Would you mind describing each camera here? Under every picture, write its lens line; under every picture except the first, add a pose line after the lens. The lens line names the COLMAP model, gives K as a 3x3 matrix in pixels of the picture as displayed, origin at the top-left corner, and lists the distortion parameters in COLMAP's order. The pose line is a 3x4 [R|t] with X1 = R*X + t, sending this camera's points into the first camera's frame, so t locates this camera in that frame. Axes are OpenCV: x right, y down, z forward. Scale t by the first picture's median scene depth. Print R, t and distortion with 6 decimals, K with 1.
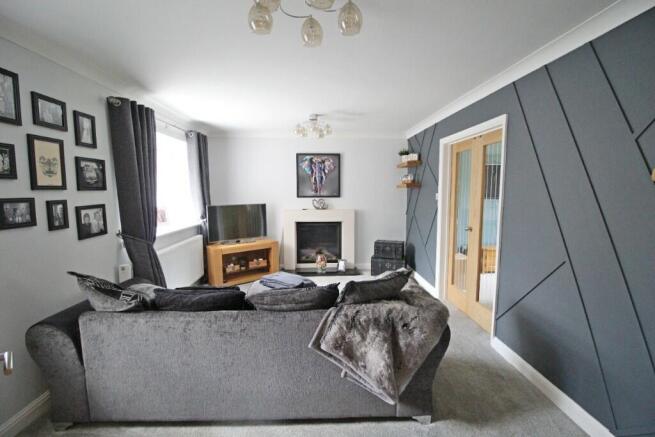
lens RADIAL K [[303.3, 0, 327.5], [0, 303.3, 218.5], [0, 0, 1]] dist [0.000767, 0.000007]
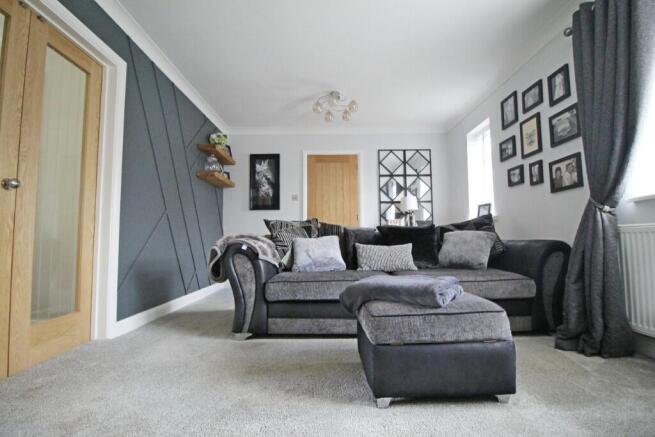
lens RADIAL K [[303.3, 0, 327.5], [0, 303.3, 218.5], [0, 0, 1]] dist [0.000767, 0.000007]
pose [[-0.997195, 0.008305, 0.074388, -0.097828], [0.011095, 0.999247, 0.037170, 0.116426], [-0.074023, 0.037891, -0.996536, 2.225483]]
